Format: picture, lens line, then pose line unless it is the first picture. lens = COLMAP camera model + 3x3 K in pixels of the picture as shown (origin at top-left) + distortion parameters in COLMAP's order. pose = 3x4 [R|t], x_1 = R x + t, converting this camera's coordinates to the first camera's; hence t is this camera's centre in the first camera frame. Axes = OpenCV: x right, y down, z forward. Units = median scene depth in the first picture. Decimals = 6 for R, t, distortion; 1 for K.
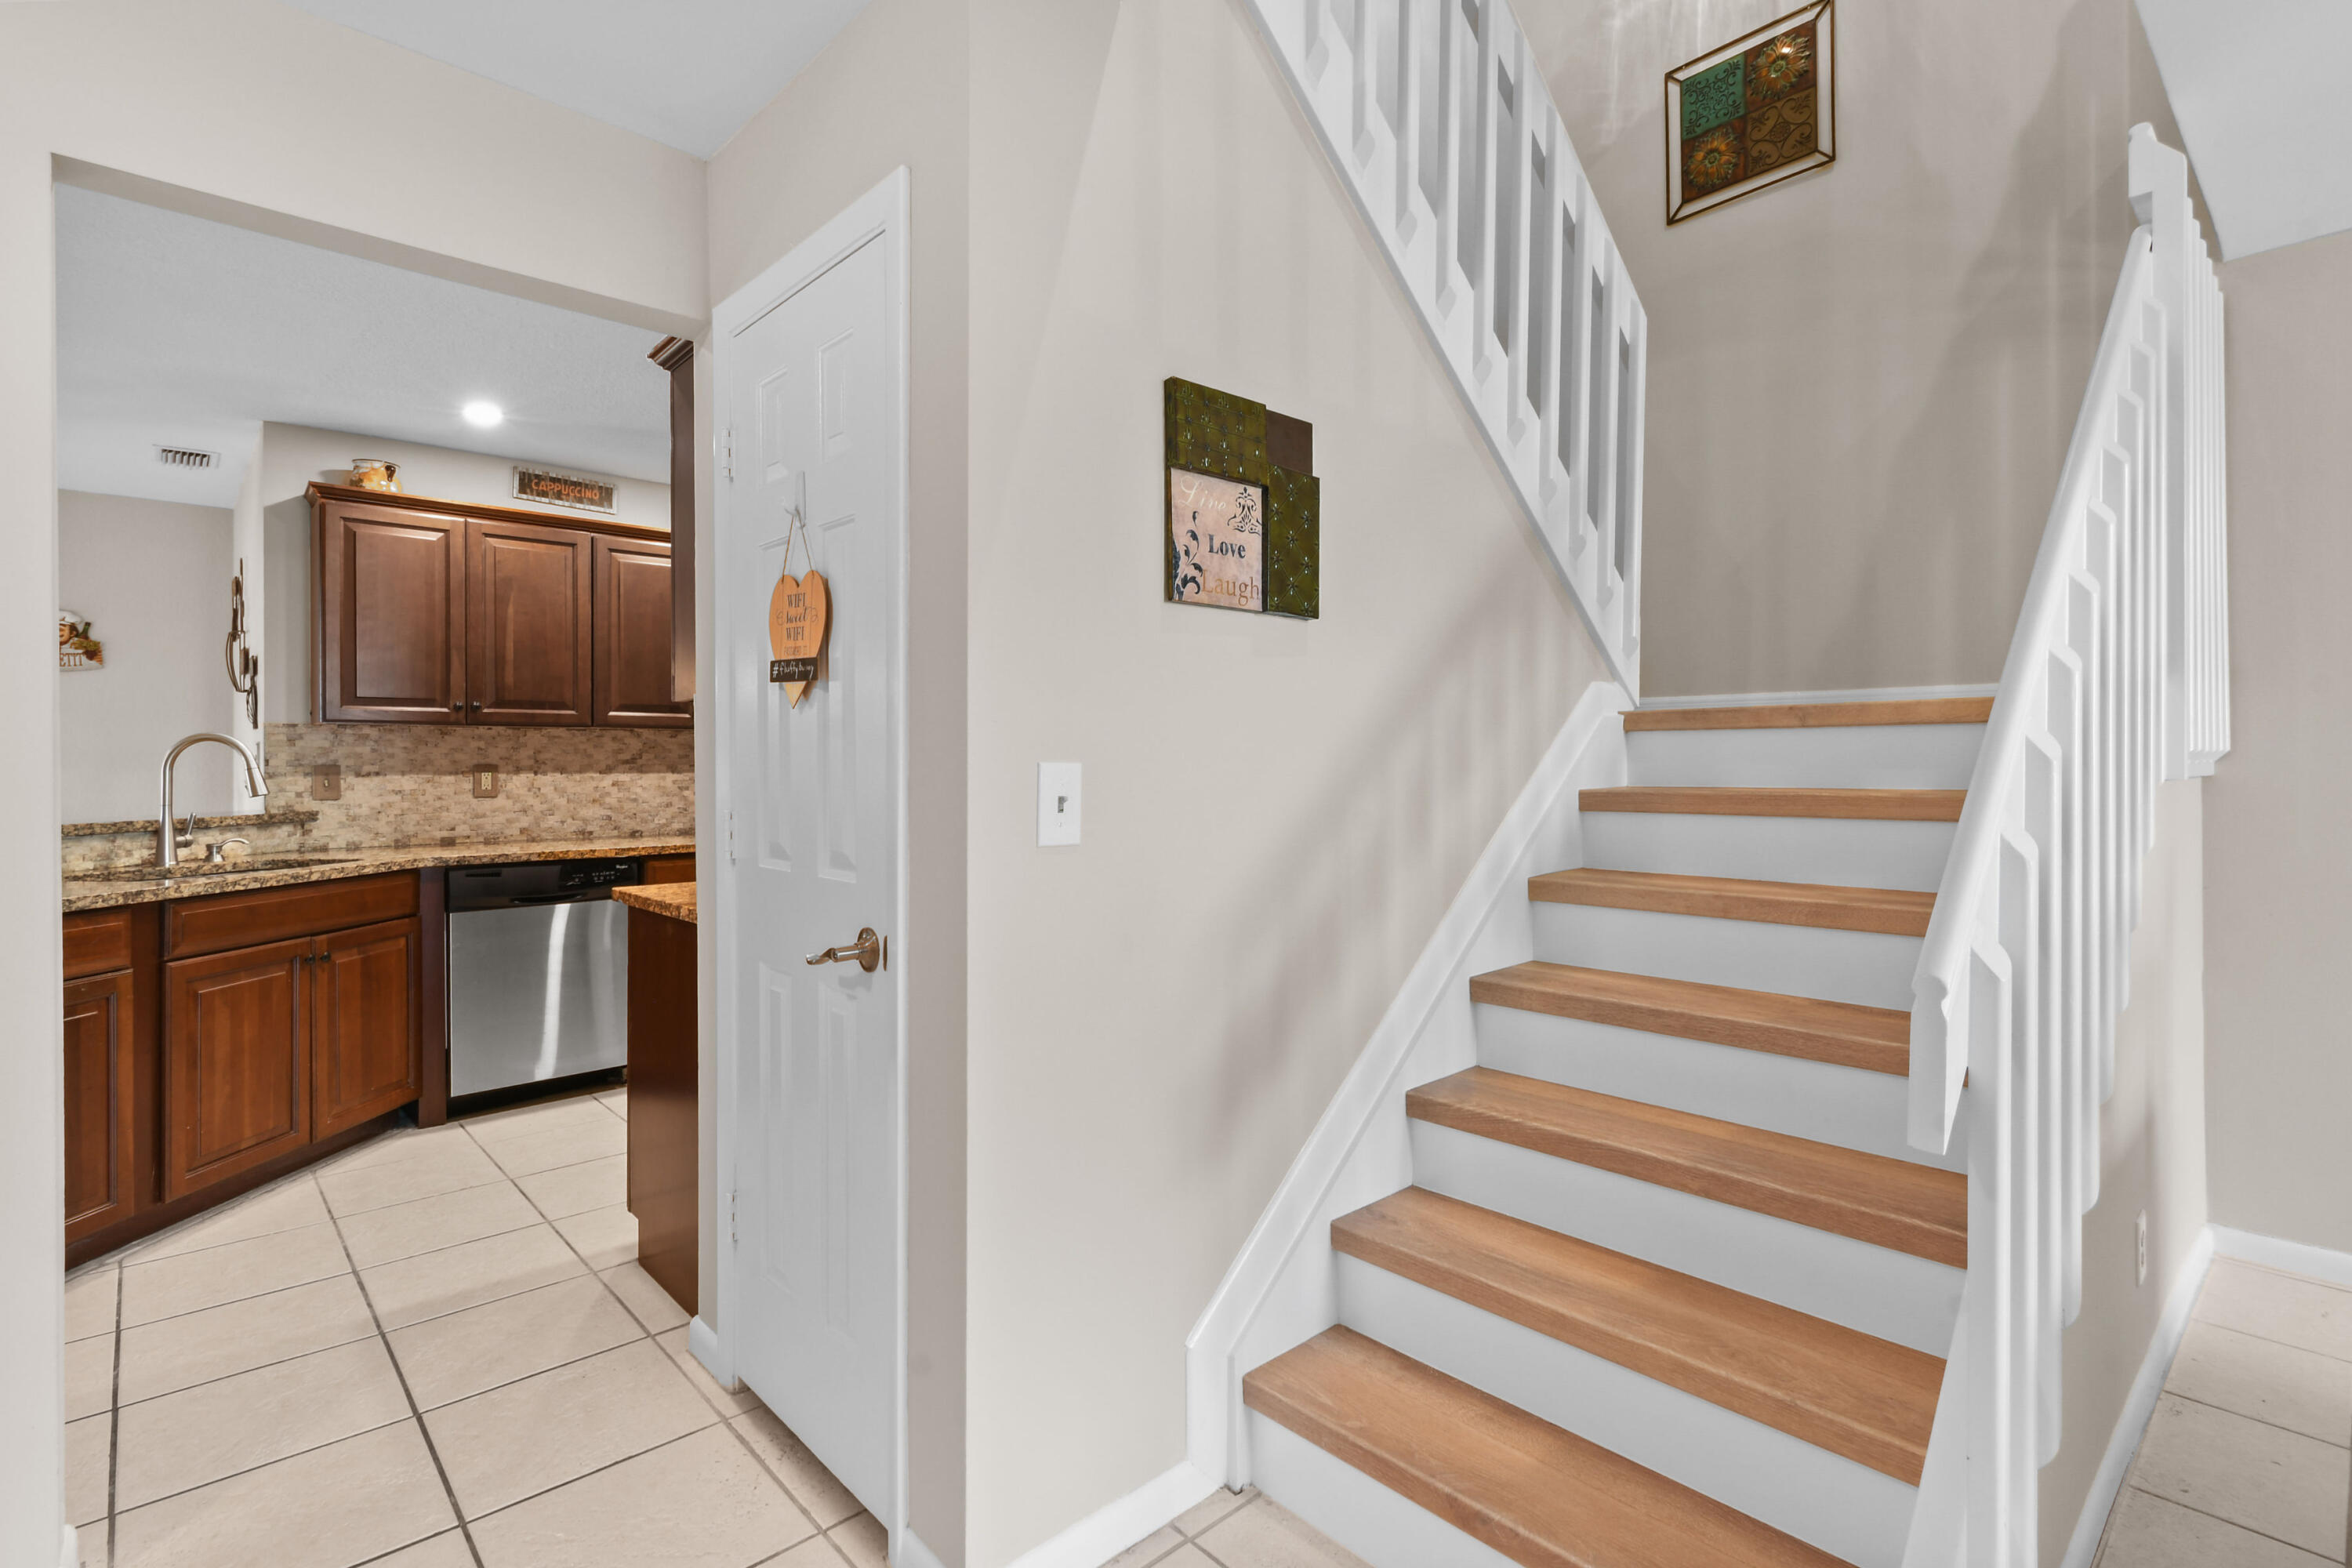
lens RADIAL K [[1133.5, 0, 1179.8], [0, 1133.5, 758.6], [0, 0, 1]] dist [0.004547, 0.000949]
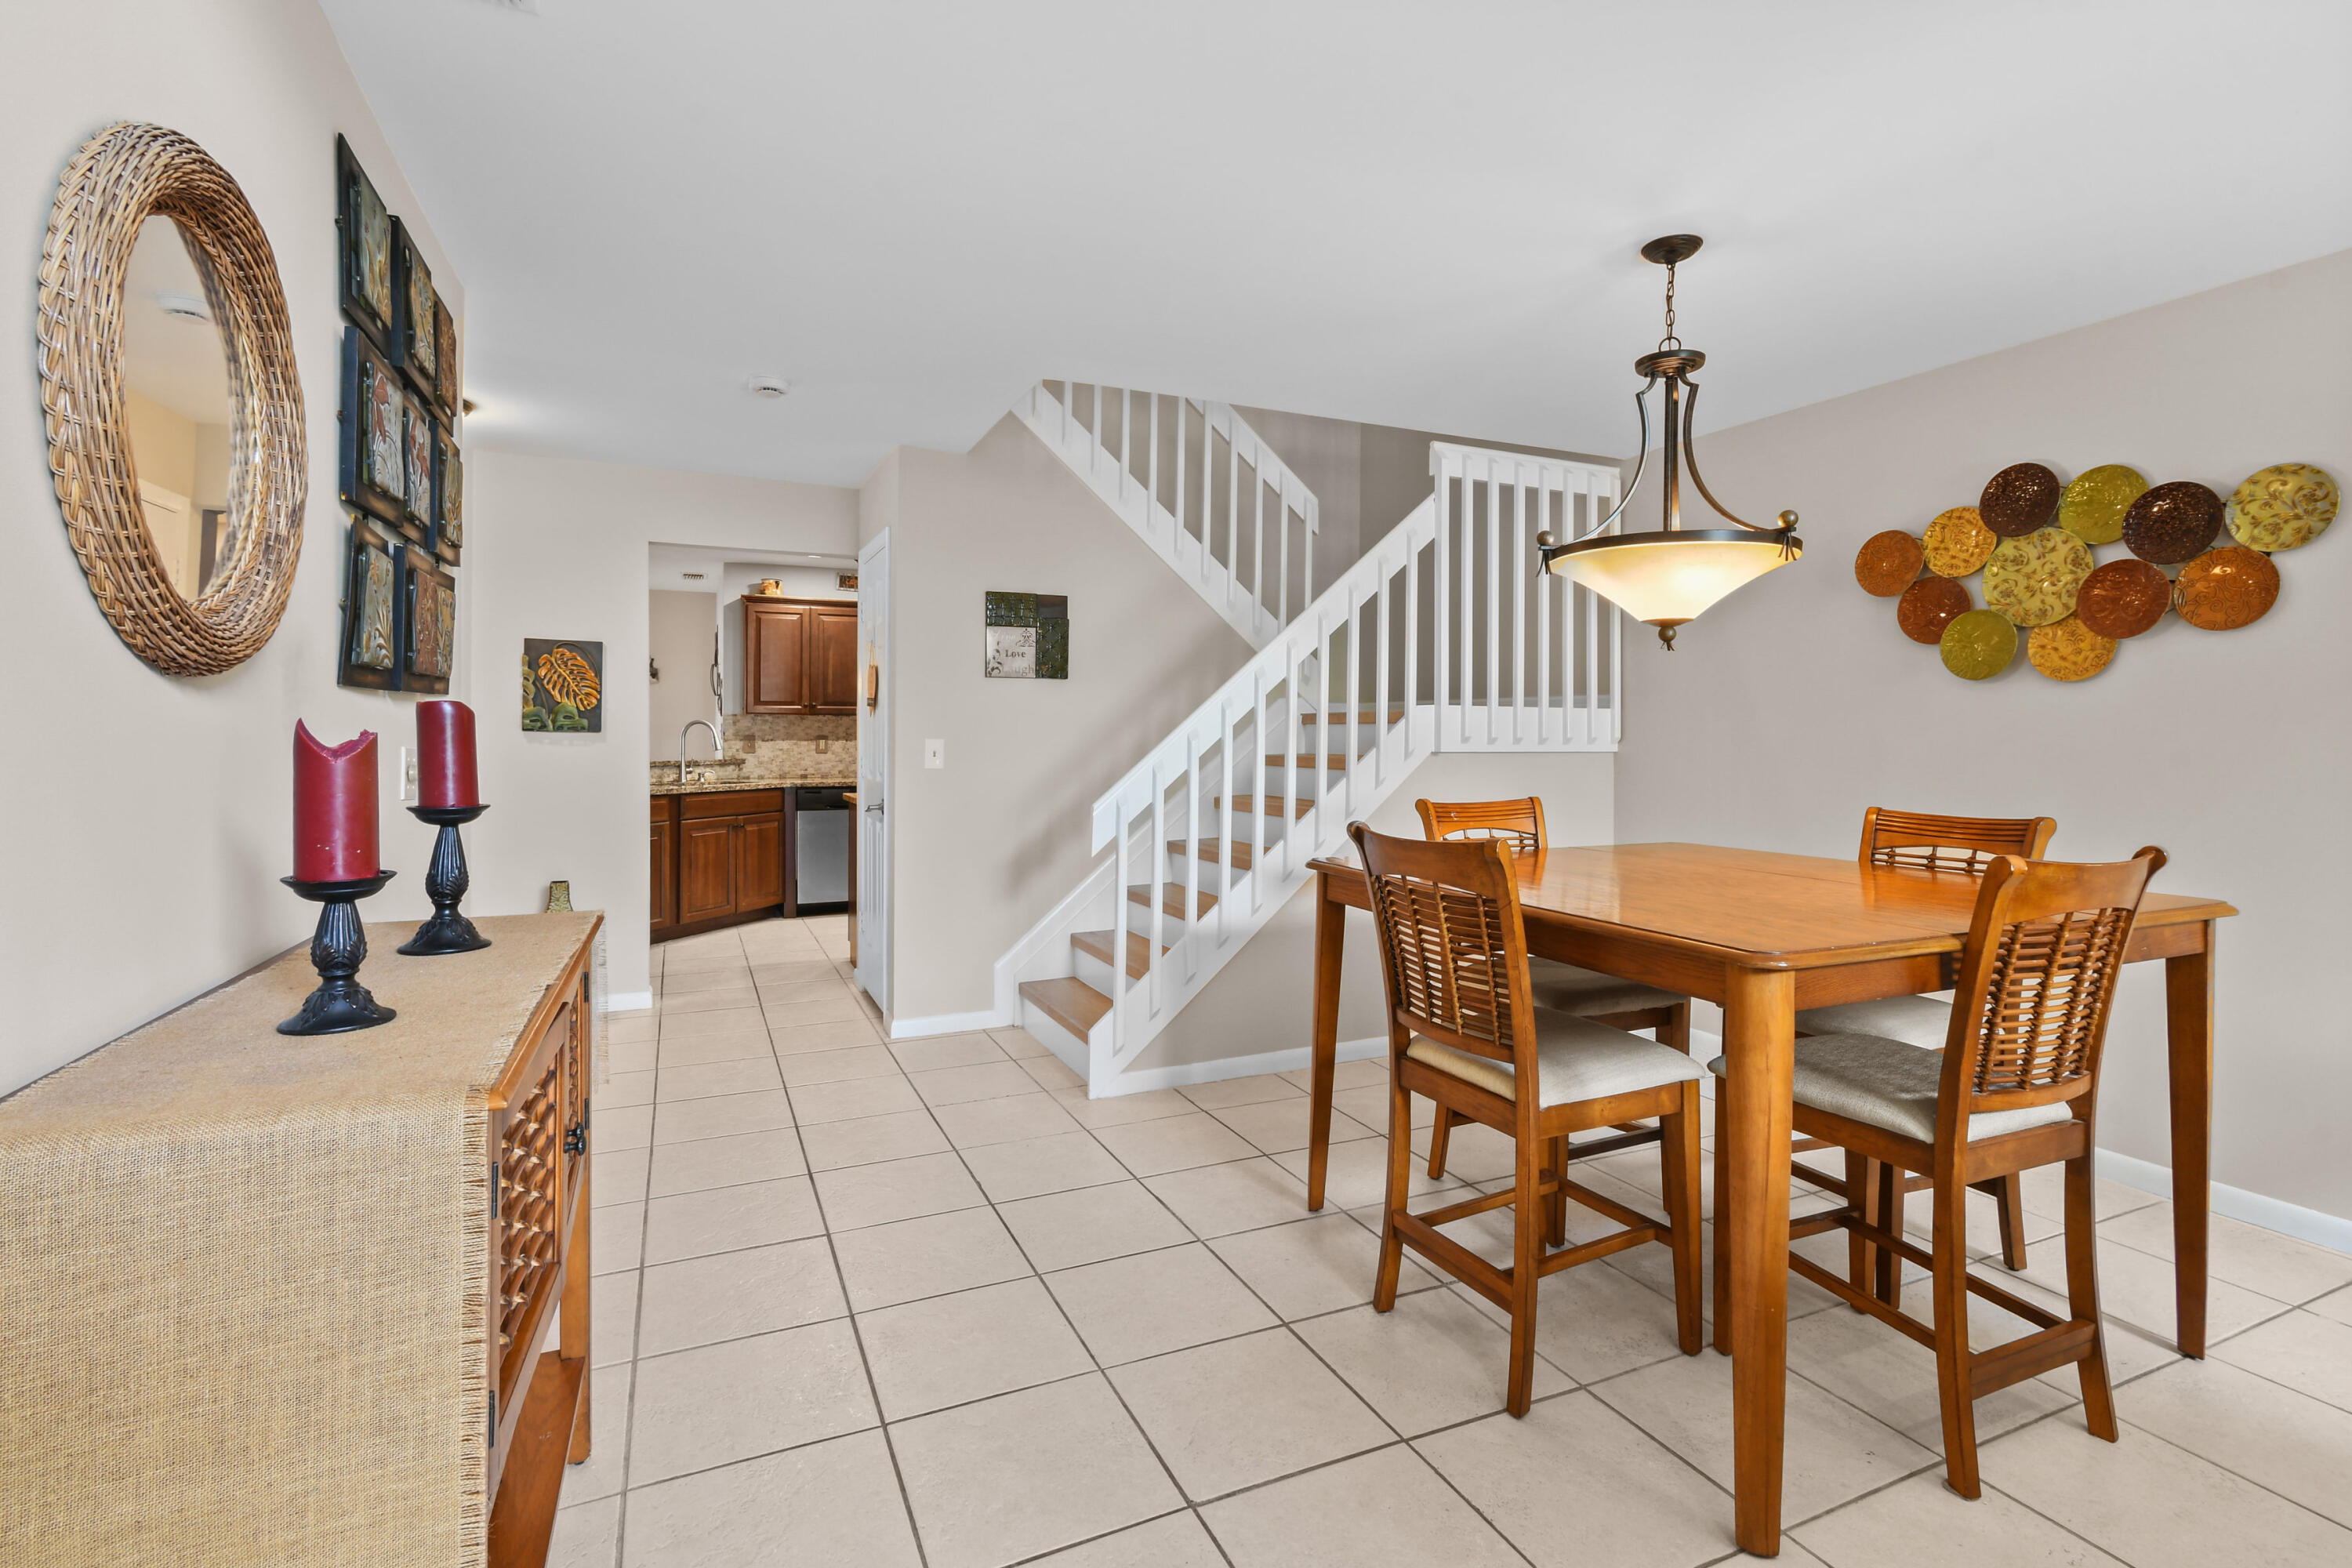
lens RADIAL K [[1055.2, 0, 1117.1], [0, 1055.2, 728.2], [0, 0, 1]] dist [0.019302, -0.001345]
pose [[0.940512, 0.004989, -0.339725, 0.481934], [-0.005245, 0.999986, 0.000164, -0.010584], [0.339721, 0.001628, 0.940525, -0.518296]]
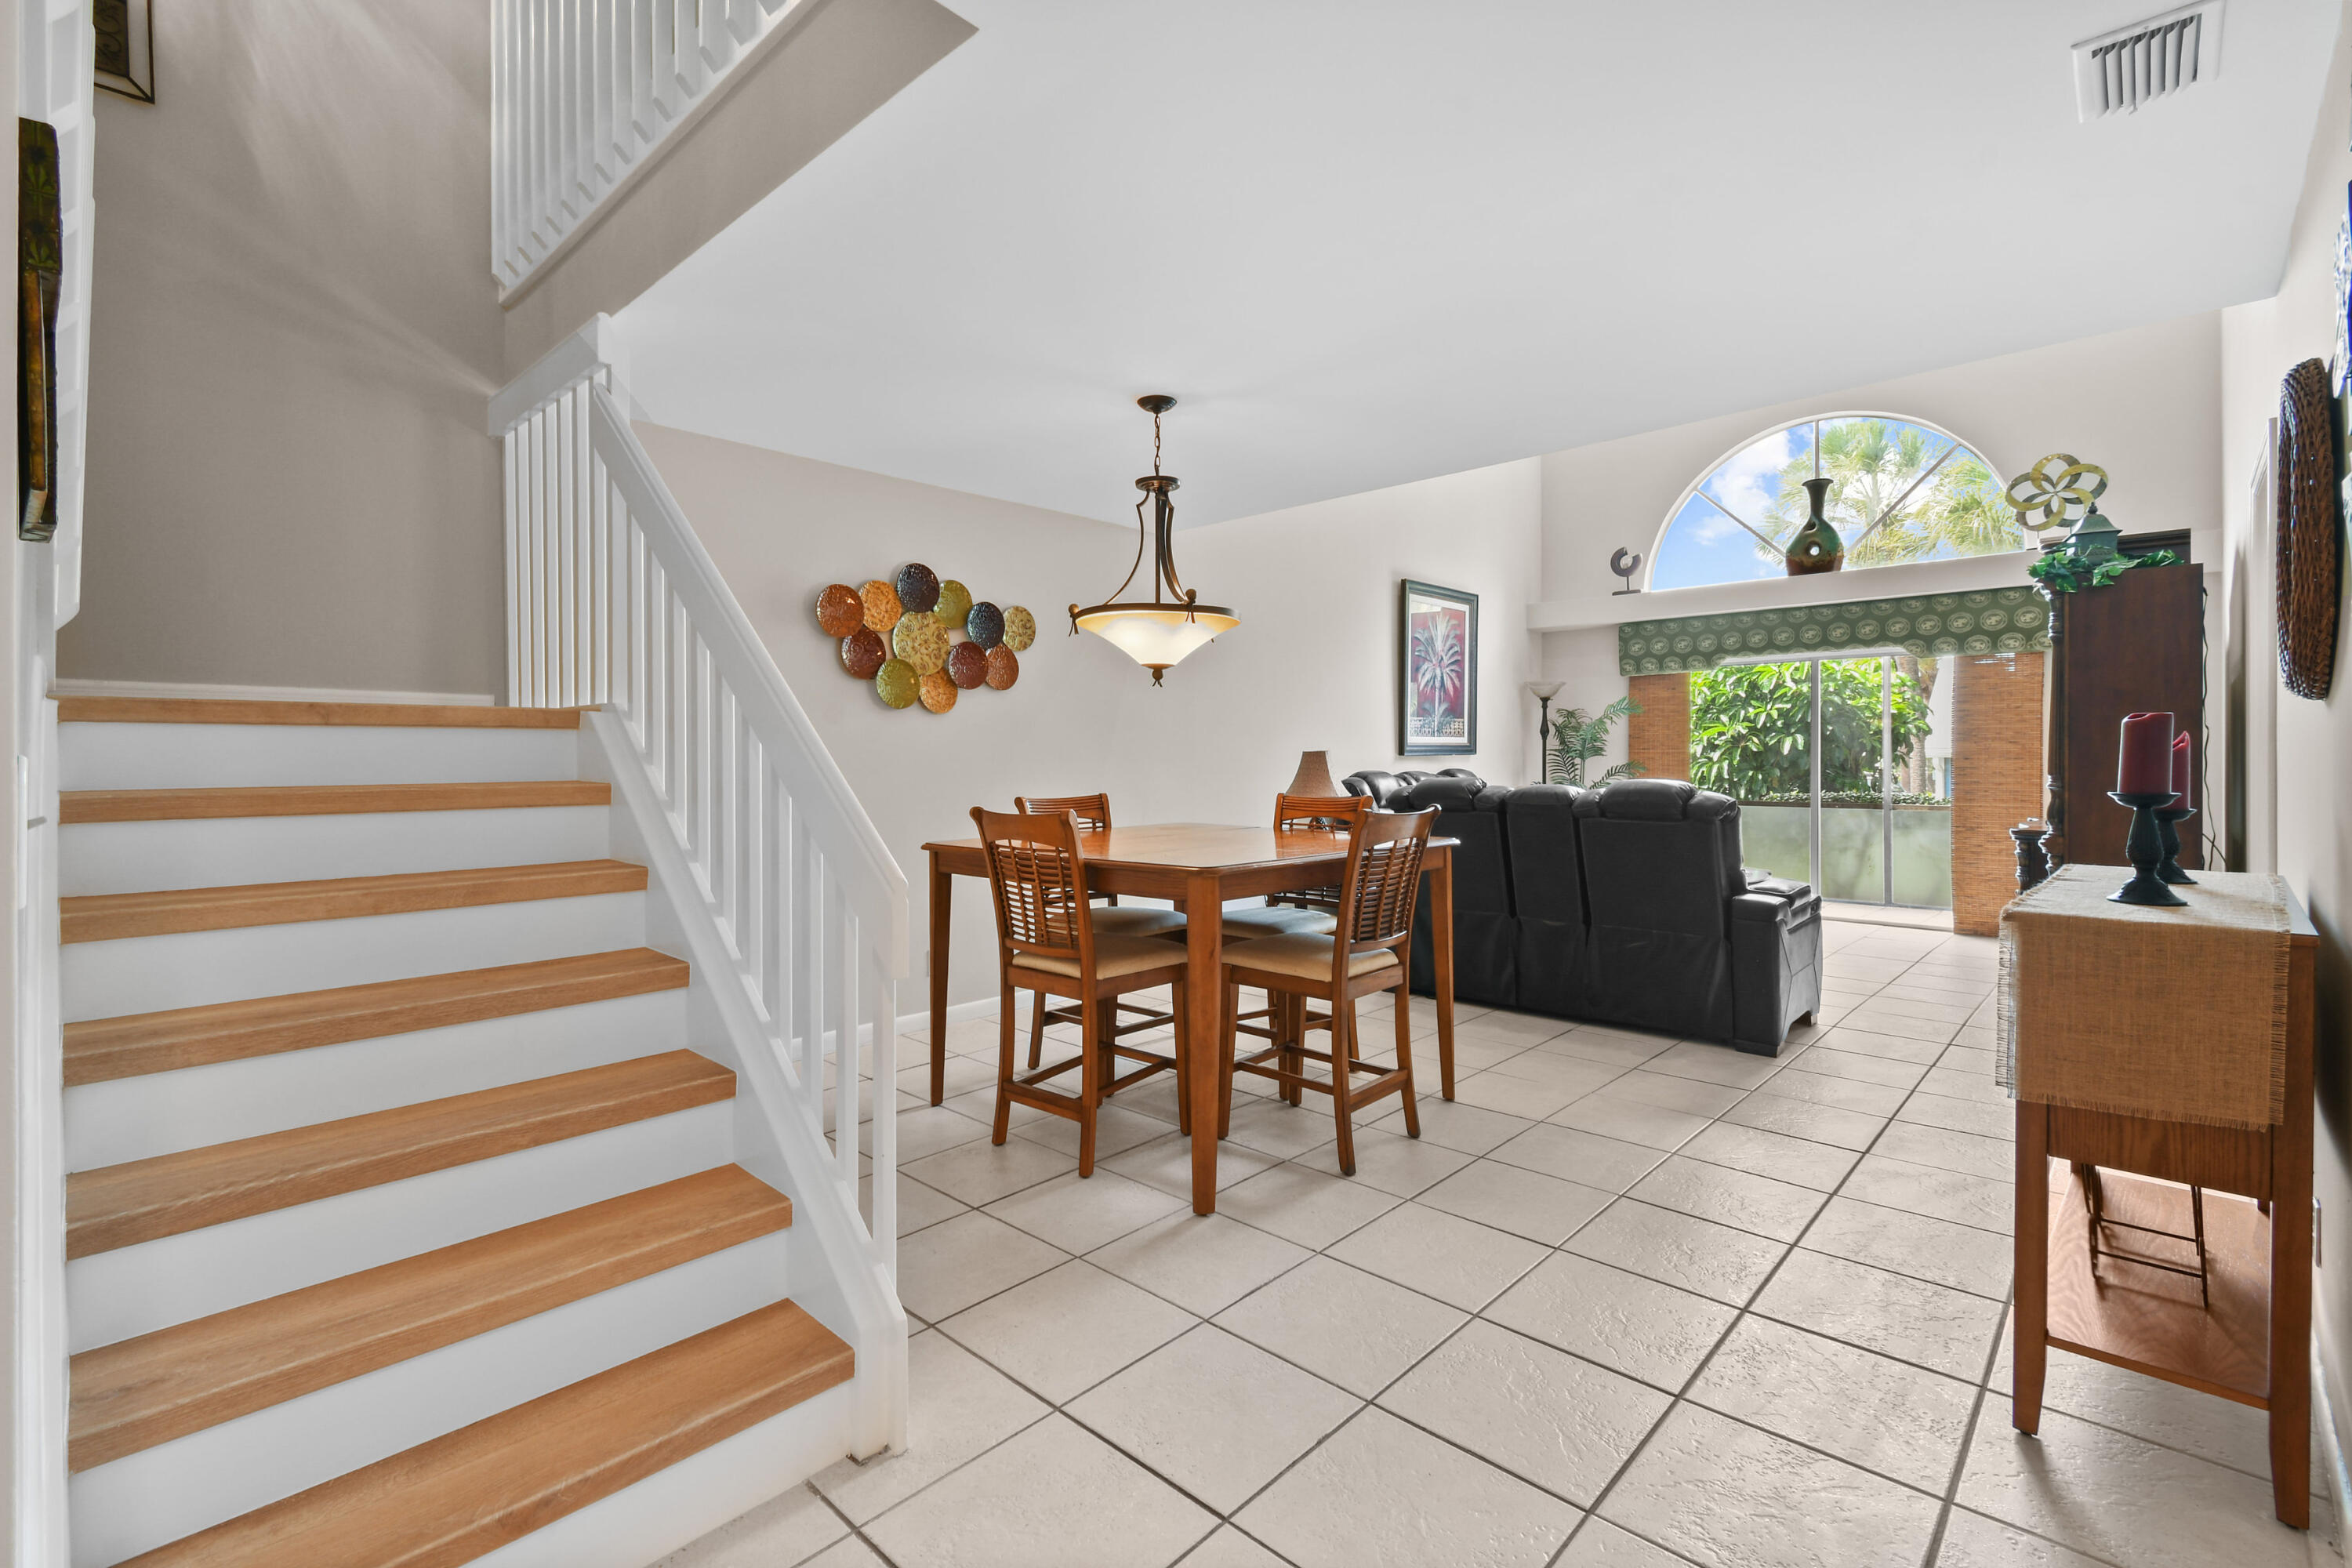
lens RADIAL K [[1055.2, 0, 1193.1], [0, 1055.2, 750.2], [0, 0, 1]] dist [0.019302, -0.001345]
pose [[-0.075542, 0.006145, 0.997124, -0.254689], [-0.000760, 0.999980, -0.006220, -0.000072], [-0.997142, -0.001228, -0.075536, 0.170048]]
